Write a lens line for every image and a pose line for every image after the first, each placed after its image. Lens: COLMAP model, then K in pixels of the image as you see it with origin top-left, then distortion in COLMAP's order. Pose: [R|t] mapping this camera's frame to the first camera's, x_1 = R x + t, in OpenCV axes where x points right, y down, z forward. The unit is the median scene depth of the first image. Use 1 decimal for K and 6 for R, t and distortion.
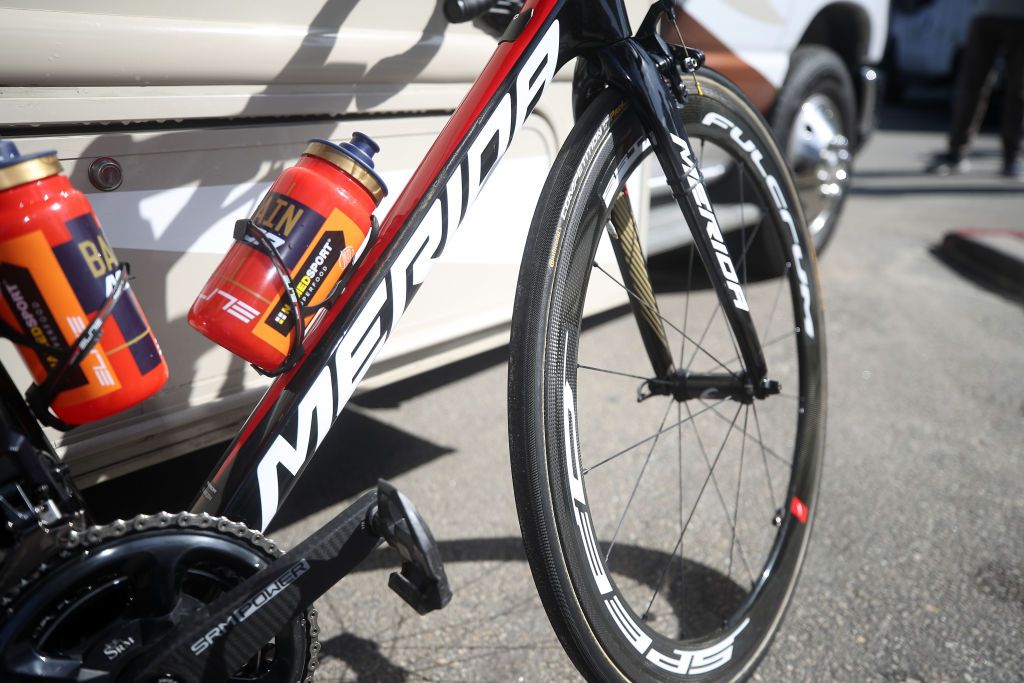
lens RADIAL K [[852.4, 0, 512.0], [0, 852.4, 341.5], [0, 0, 1]] dist [0.058004, -0.000810]
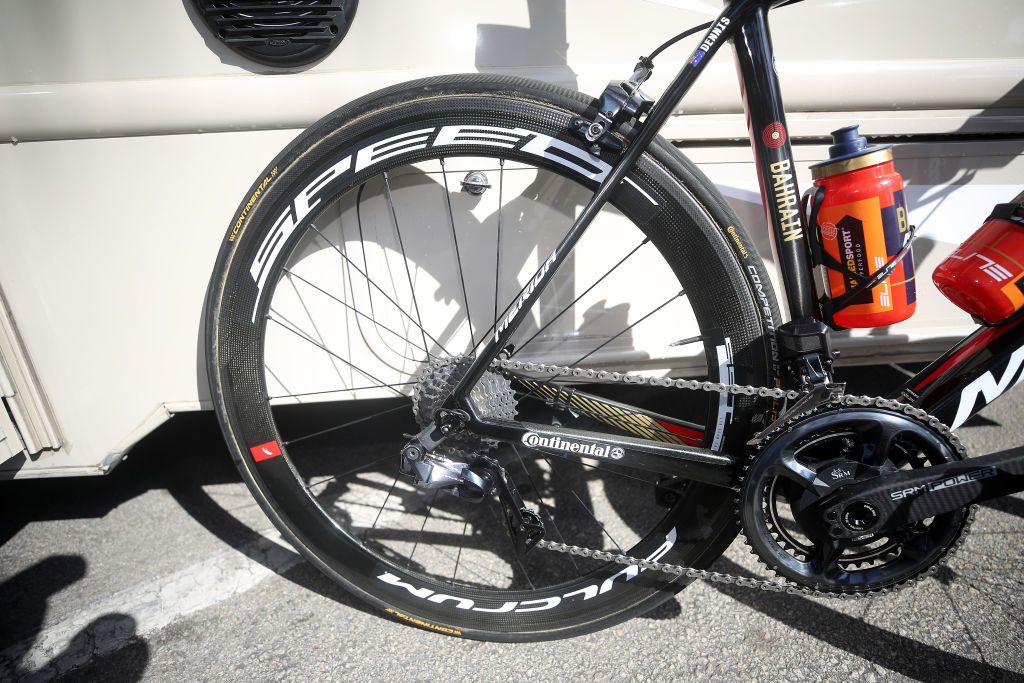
lens RADIAL K [[542.1, 0, 512.0], [0, 542.1, 341.5], [0, 0, 1]] dist [-0.005098, 0.000770]
pose [[0.738311, 0.238104, -0.631033, -0.306063], [-0.191279, 0.971118, 0.142629, 0.089098], [0.646768, 0.015398, 0.762531, -0.107482]]
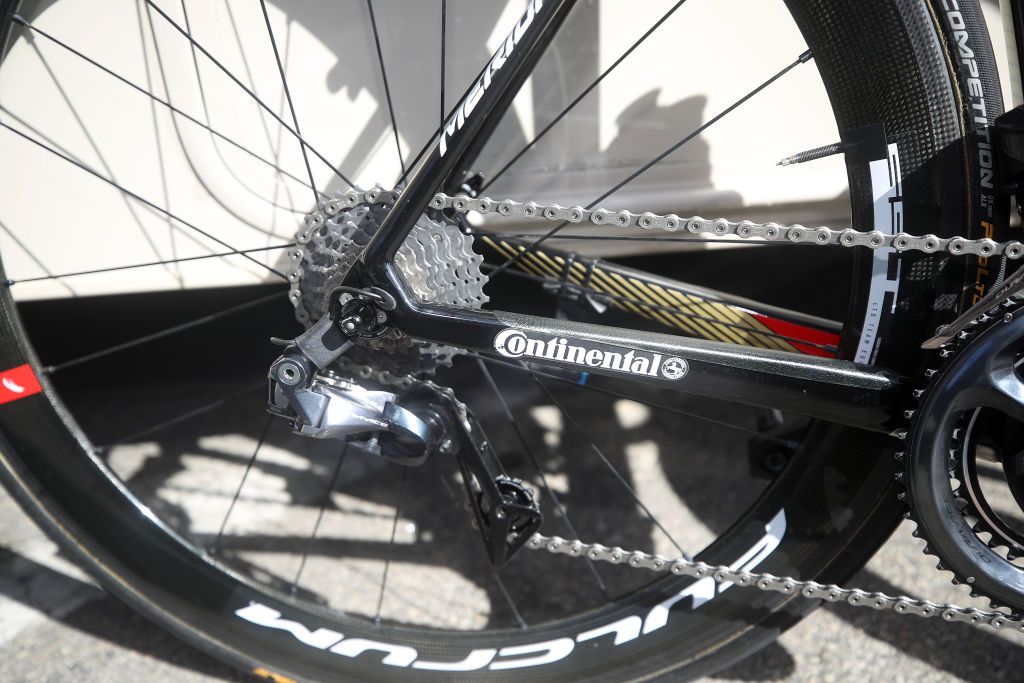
lens RADIAL K [[1001.2, 0, 512.0], [0, 1001.2, 341.5], [0, 0, 1]] dist [0.081346, 0.010107]
pose [[0.747337, 0.300355, -0.592684, -0.288435], [-0.183503, 0.950605, 0.250352, 0.147800], [0.638603, -0.078338, 0.765538, -0.073577]]
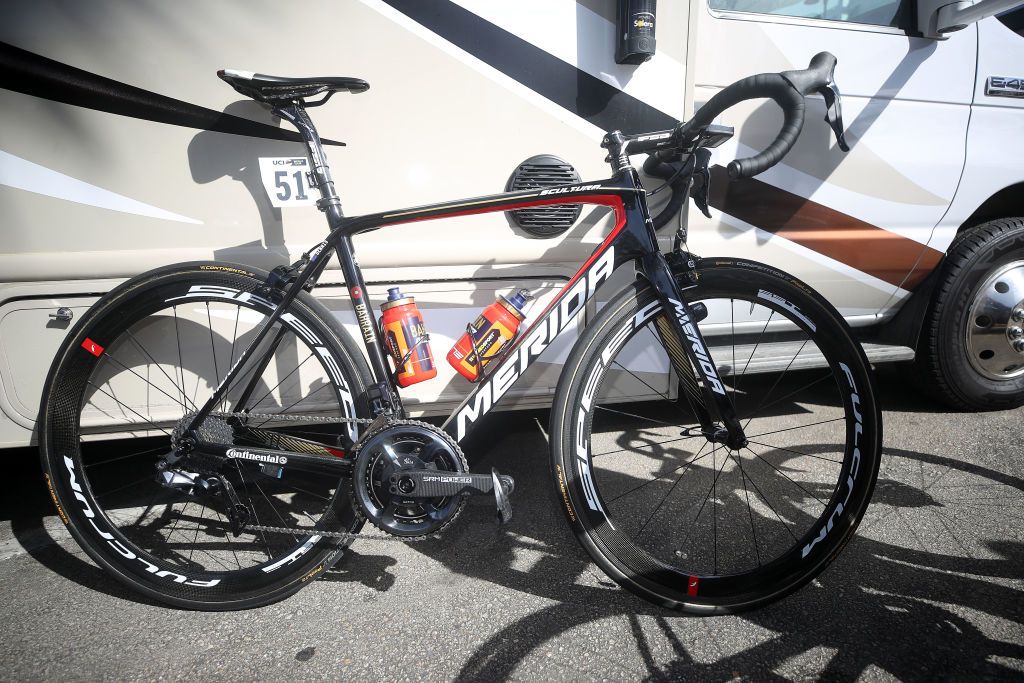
lens RADIAL K [[542.1, 0, 512.0], [0, 542.1, 341.5], [0, 0, 1]] dist [-0.005098, 0.000770]
pose [[0.819796, 0.082455, -0.566689, 0.777420], [-0.165660, 0.981416, -0.096851, 0.059733], [0.548171, 0.173276, 0.818220, -0.318869]]
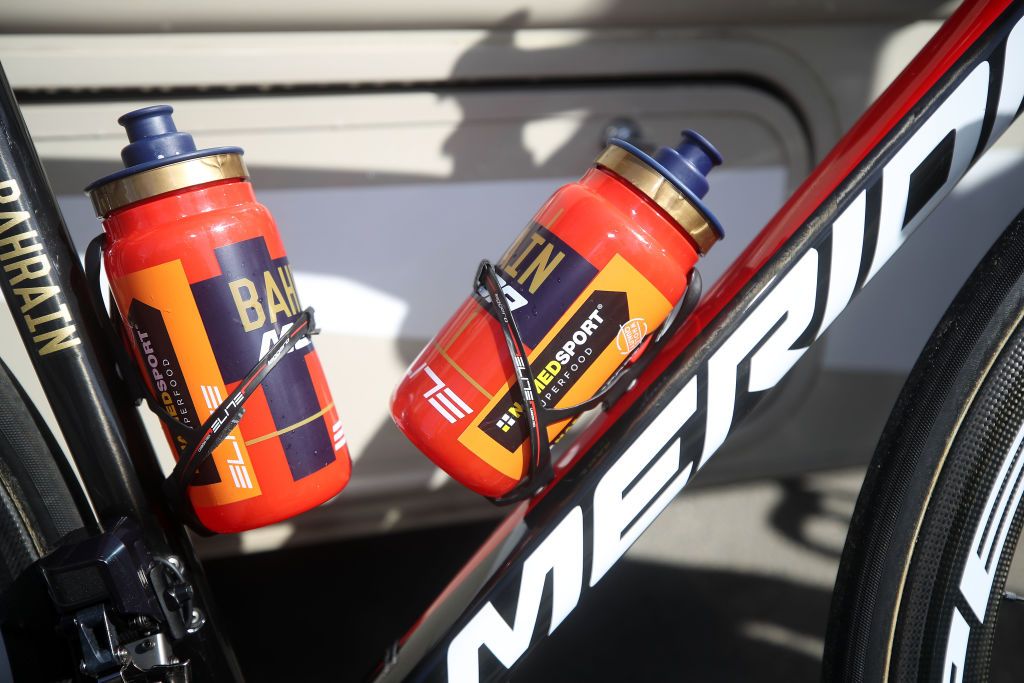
lens RADIAL K [[965.1, 0, 512.0], [0, 965.1, 341.5], [0, 0, 1]] dist [0.063204, 0.003522]
pose [[0.866780, 0.129743, -0.481518, 0.063888], [-0.143919, 0.989561, 0.007565, -0.090718], [0.477473, 0.062743, 0.876404, 0.377827]]
